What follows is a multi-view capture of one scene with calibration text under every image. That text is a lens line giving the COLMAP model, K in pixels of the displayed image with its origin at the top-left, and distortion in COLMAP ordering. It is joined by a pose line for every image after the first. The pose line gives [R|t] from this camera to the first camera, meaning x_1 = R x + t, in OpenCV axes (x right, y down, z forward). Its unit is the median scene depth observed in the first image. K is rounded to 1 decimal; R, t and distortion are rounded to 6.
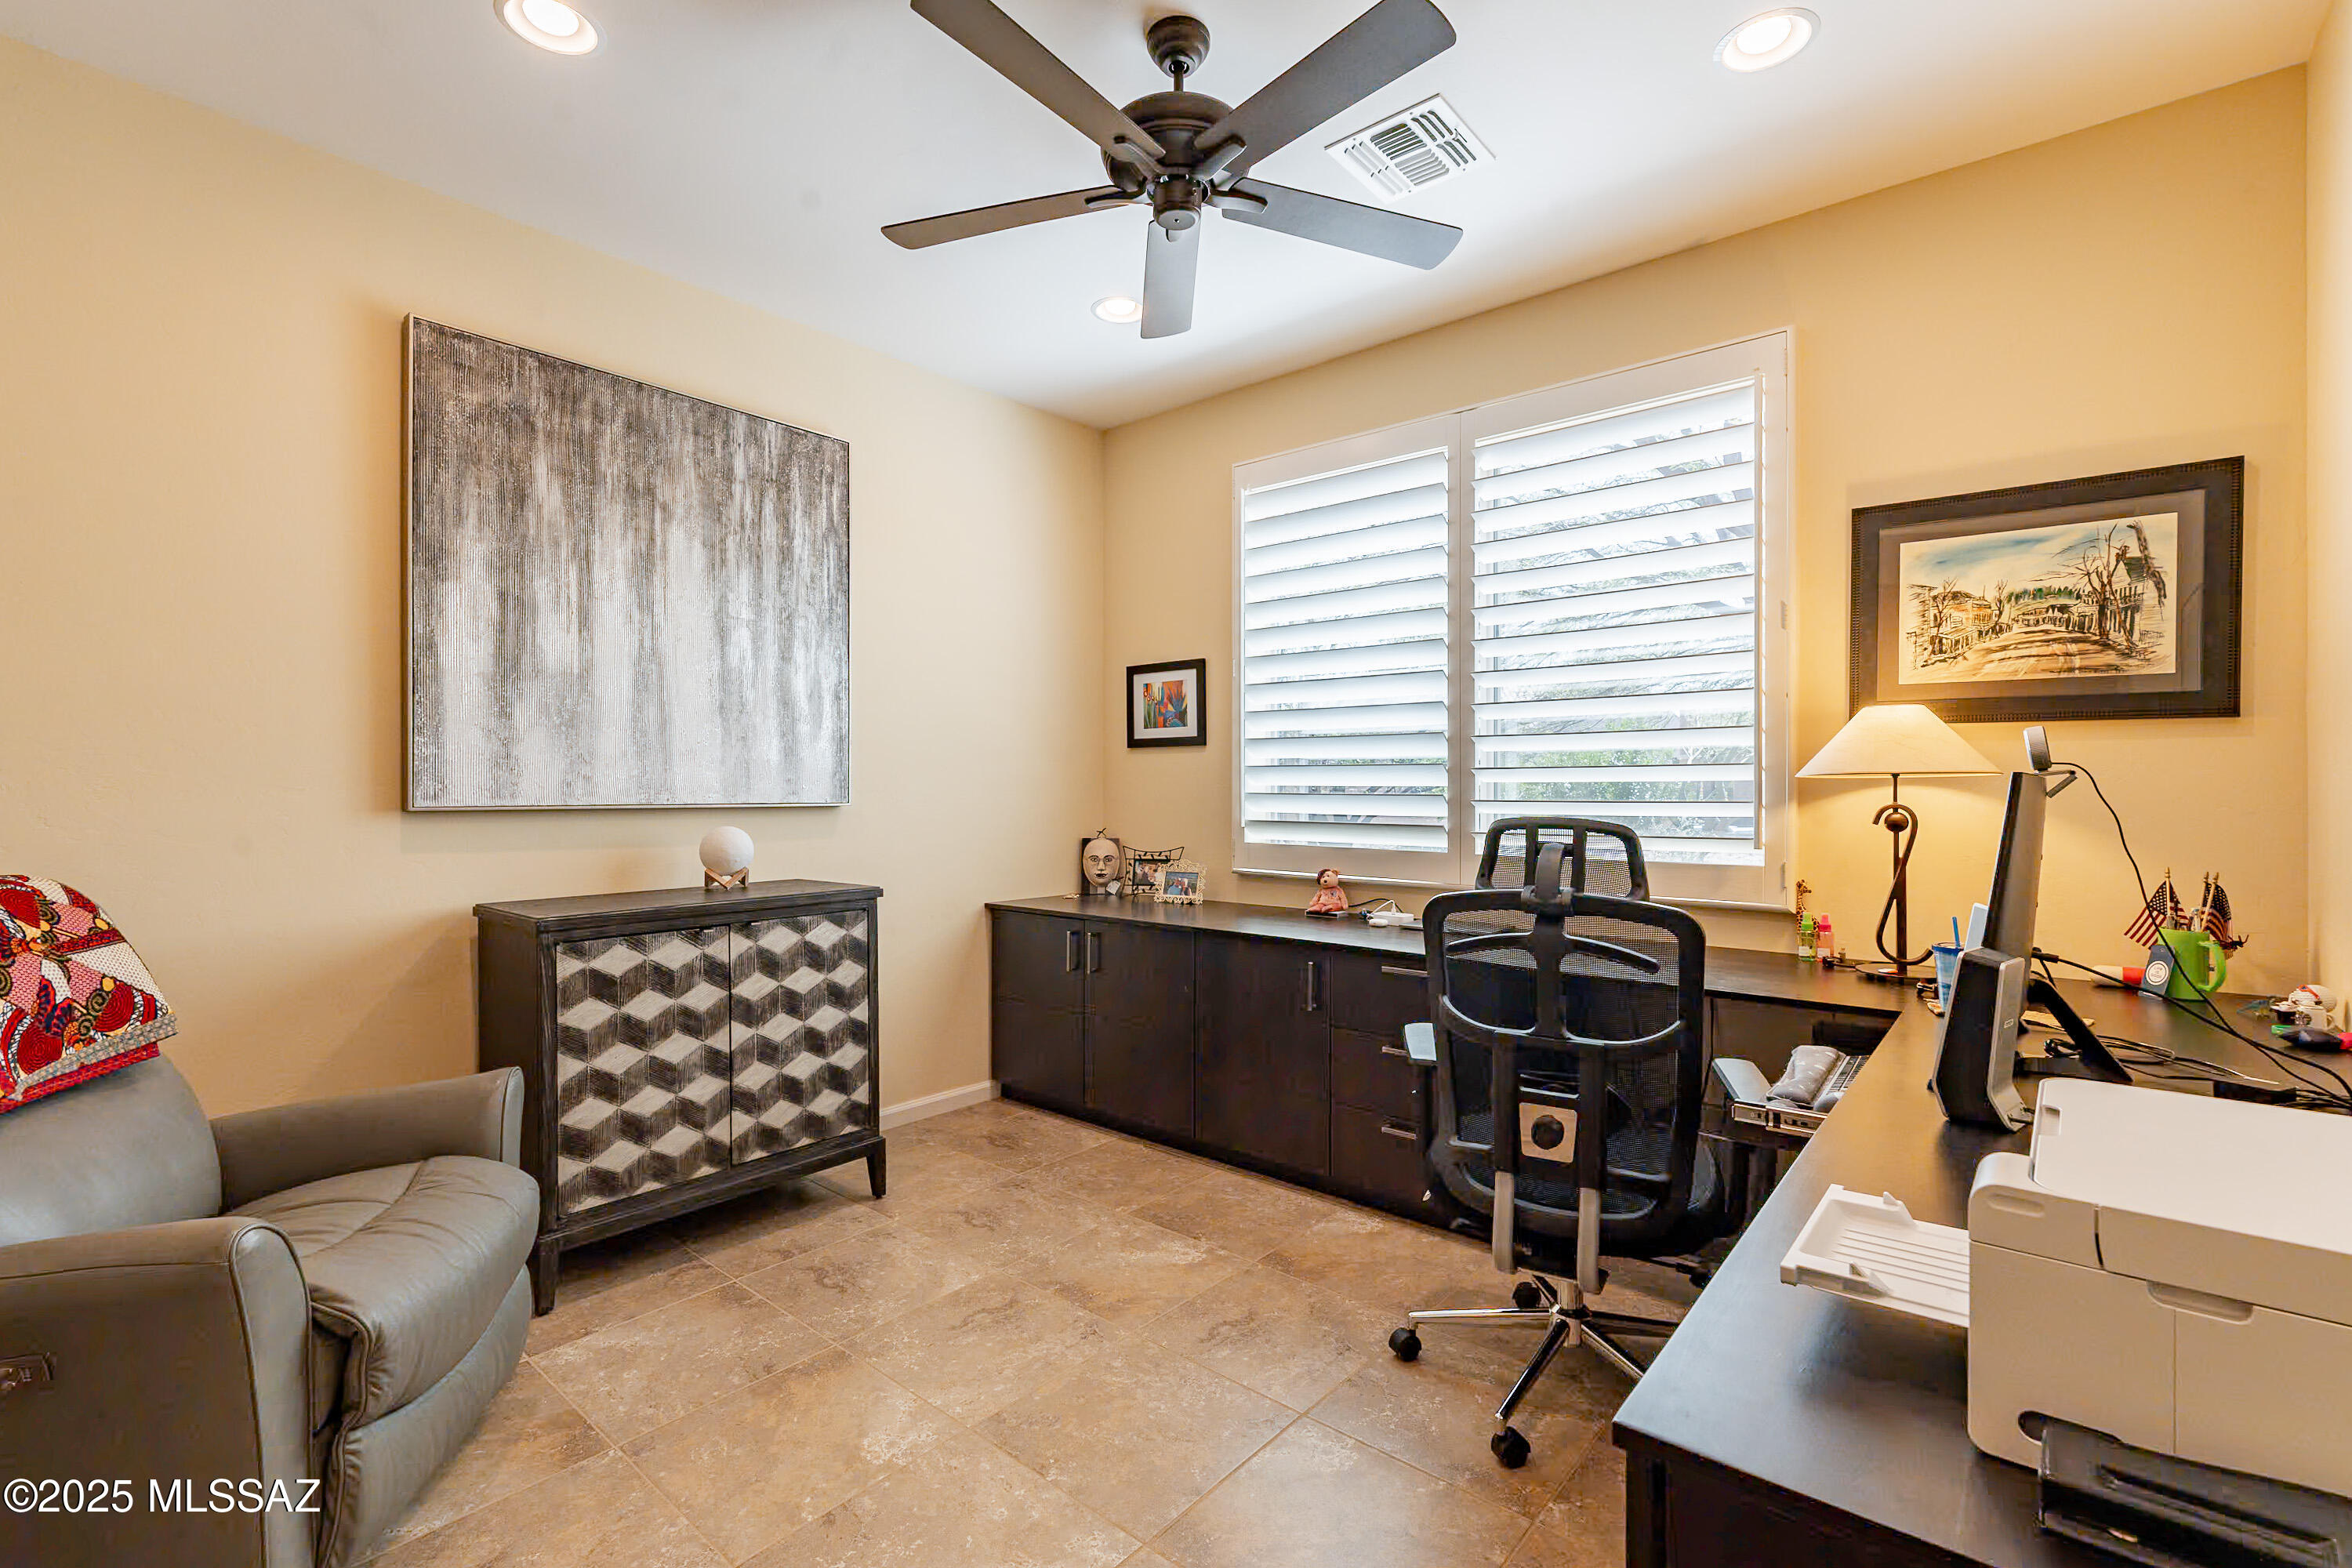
lens RADIAL K [[1034.8, 0, 1190.9], [0, 1034.8, 788.0], [0, 0, 1]] dist [-0.002458, 0.000487]
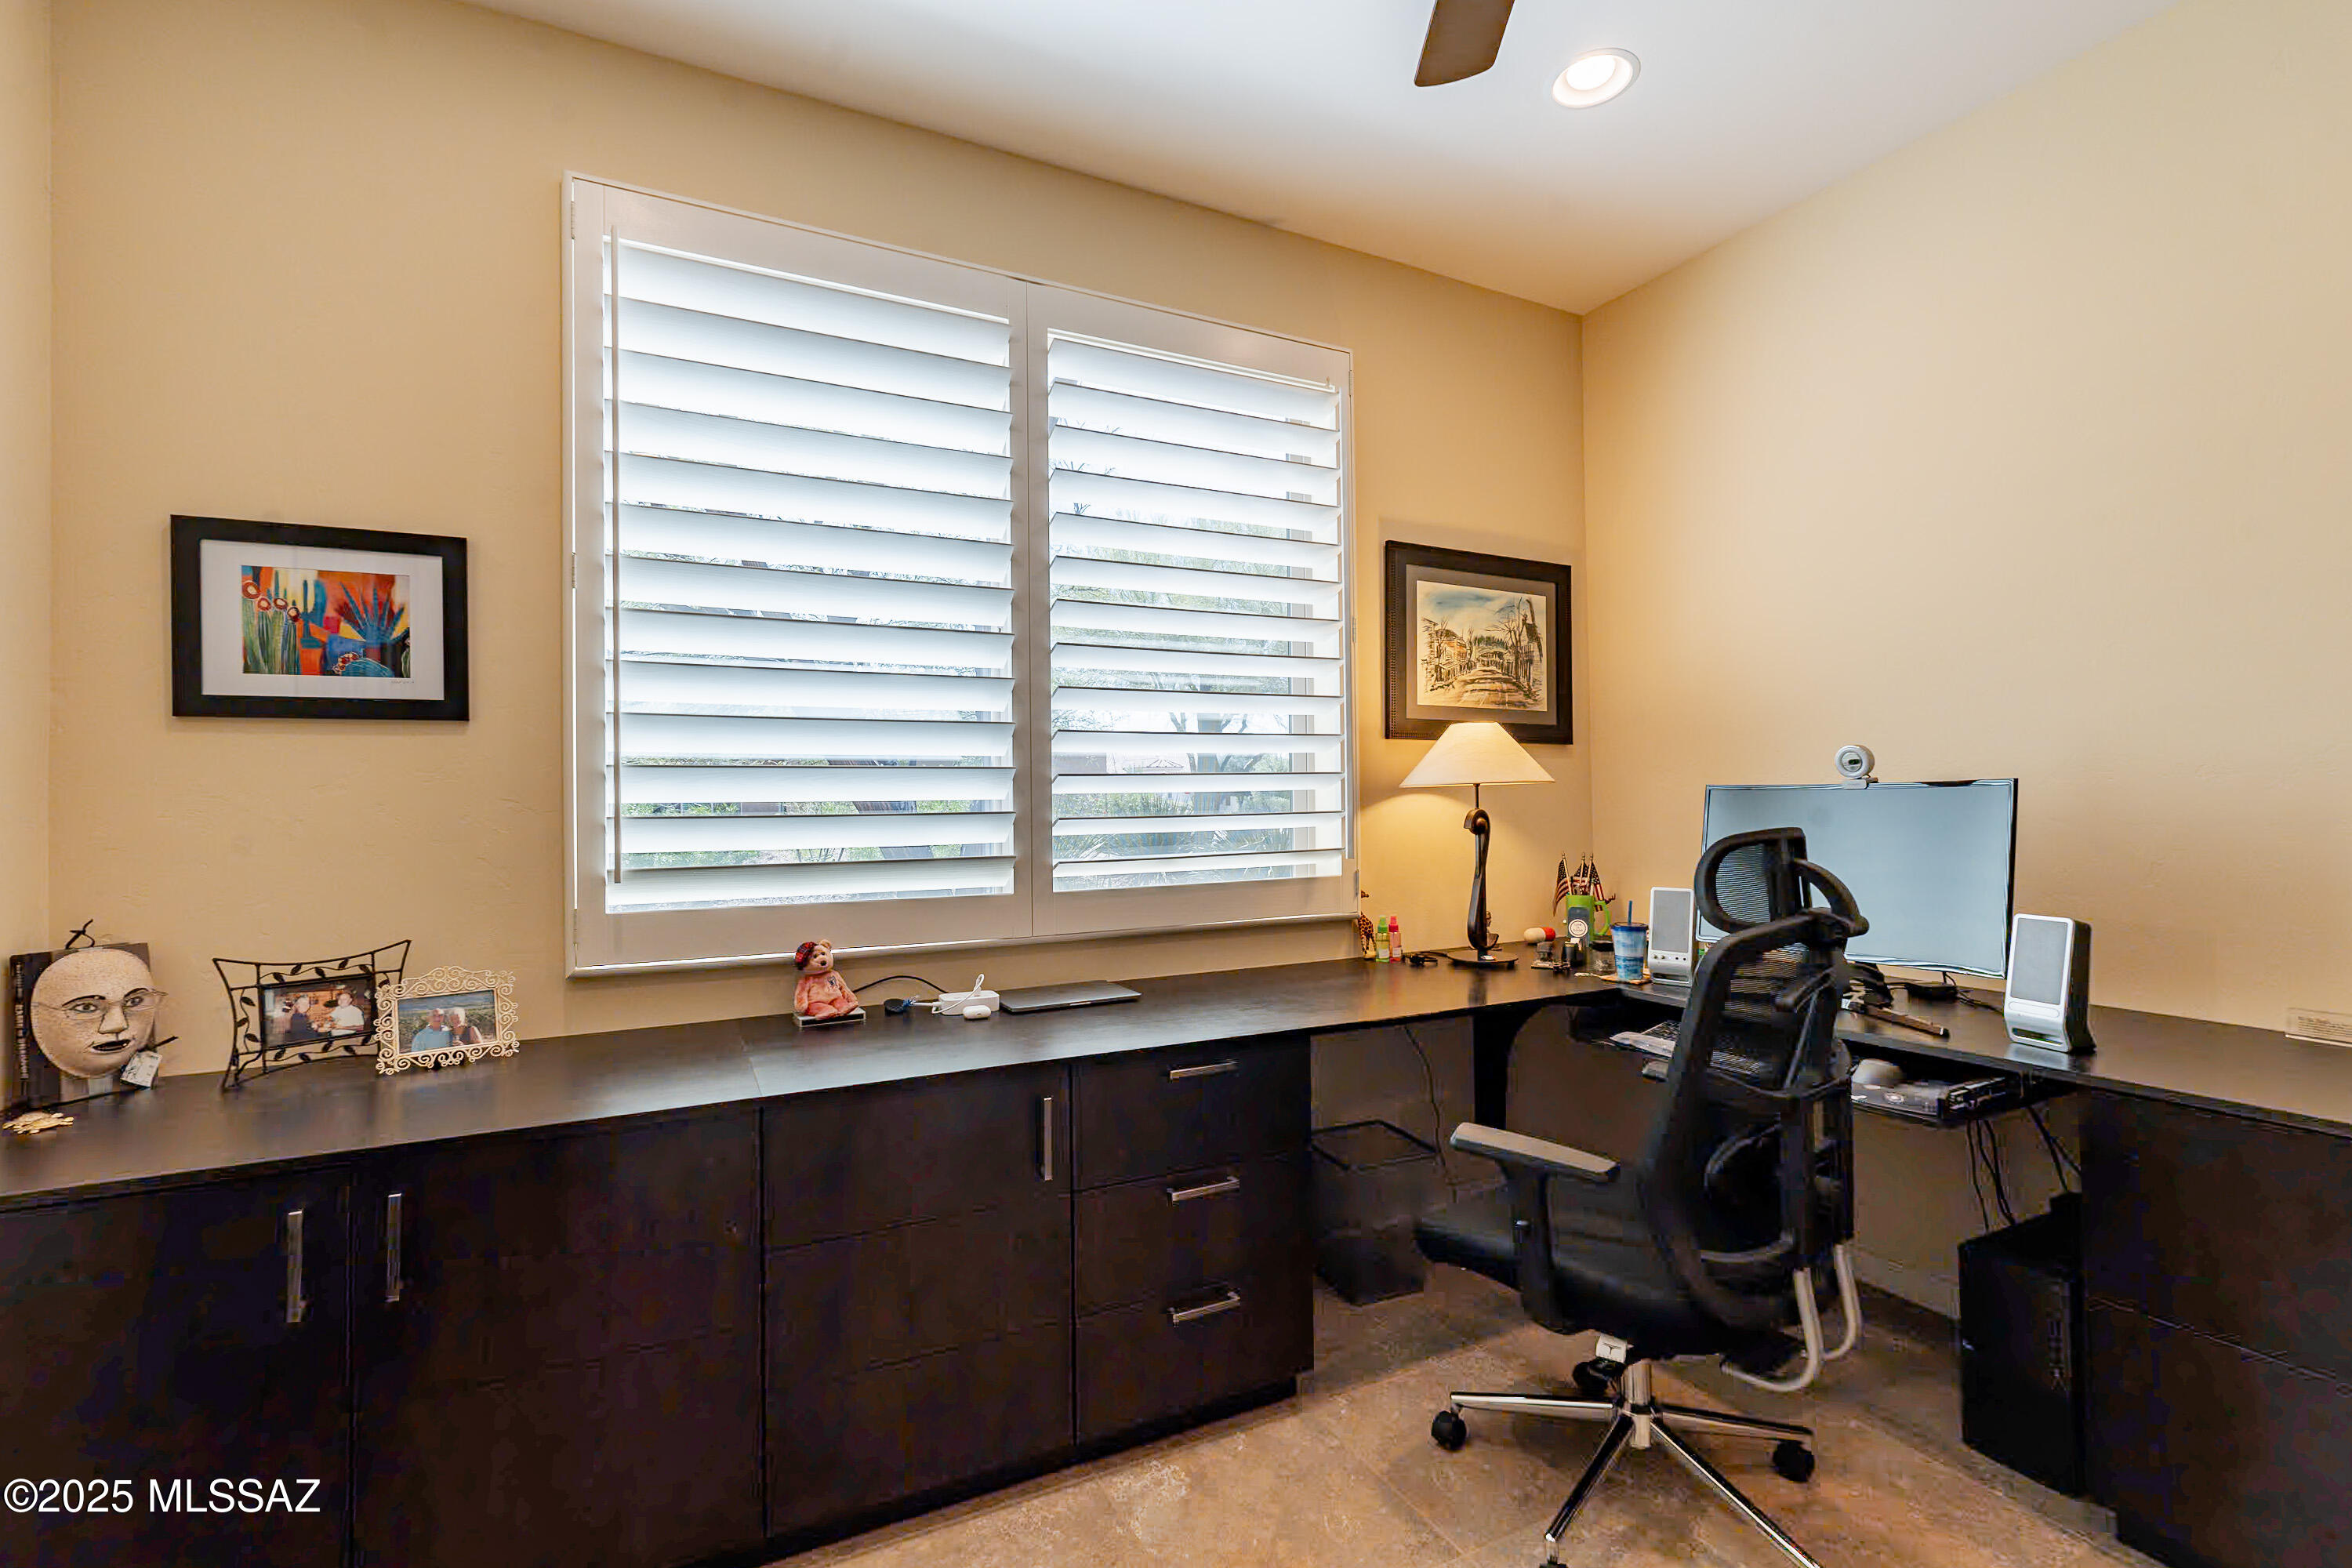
lens RADIAL K [[1034.8, 0, 1178.8], [0, 1034.8, 777.4], [0, 0, 1]] dist [-0.002458, 0.000487]
pose [[0.395389, 0.008331, 0.918476, -0.358611], [0.011133, 0.999842, -0.013861, -0.005851], [-0.918446, 0.015706, 0.395233, 0.621706]]
